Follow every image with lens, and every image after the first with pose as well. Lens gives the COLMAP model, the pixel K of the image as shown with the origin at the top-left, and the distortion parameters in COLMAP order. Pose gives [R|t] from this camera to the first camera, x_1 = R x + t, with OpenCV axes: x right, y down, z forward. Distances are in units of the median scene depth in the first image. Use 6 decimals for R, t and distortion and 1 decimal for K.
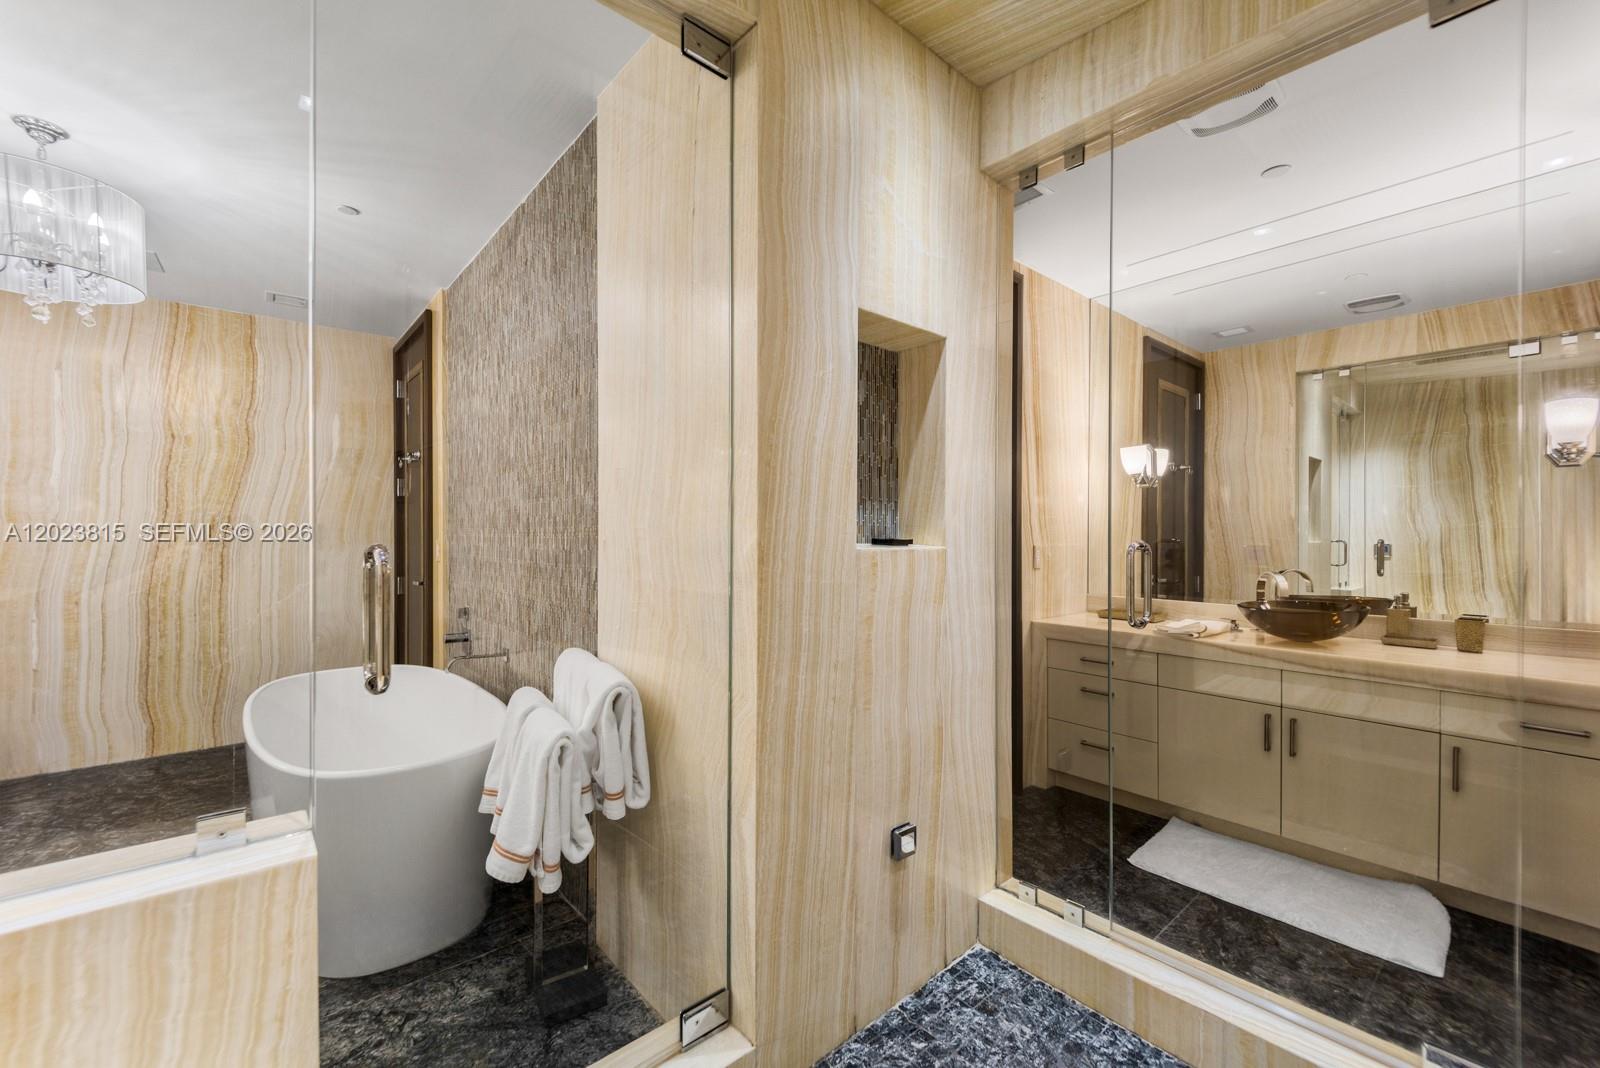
lens RADIAL K [[647.2, 0, 800.7], [0, 647.2, 537.0], [0, 0, 1]] dist [0.012757, -0.003293]
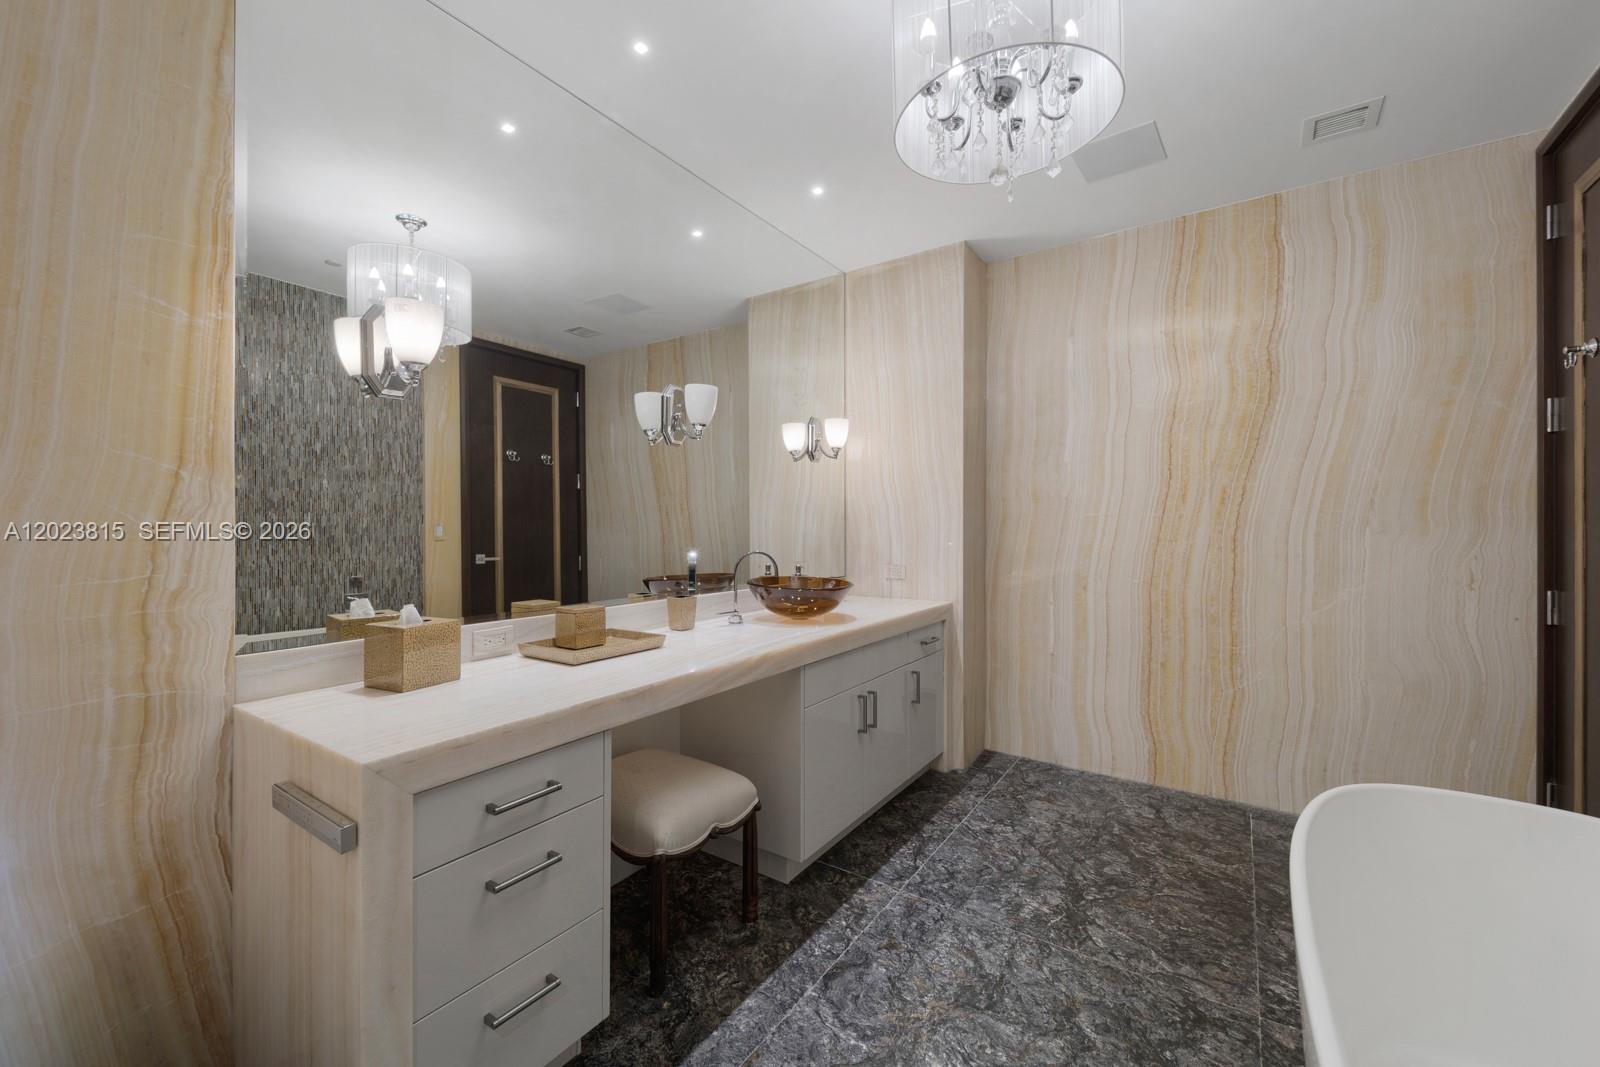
lens RADIAL K [[531.8, 0, 819.2], [0, 531.8, 531.6], [0, 0, 1]] dist [0.001881, -0.000369]
pose [[0.194282, 0.006674, -0.980923, -0.419374], [0.001631, 0.999973, 0.007126, 0.015065], [0.980944, -0.002984, 0.194266, 0.456997]]
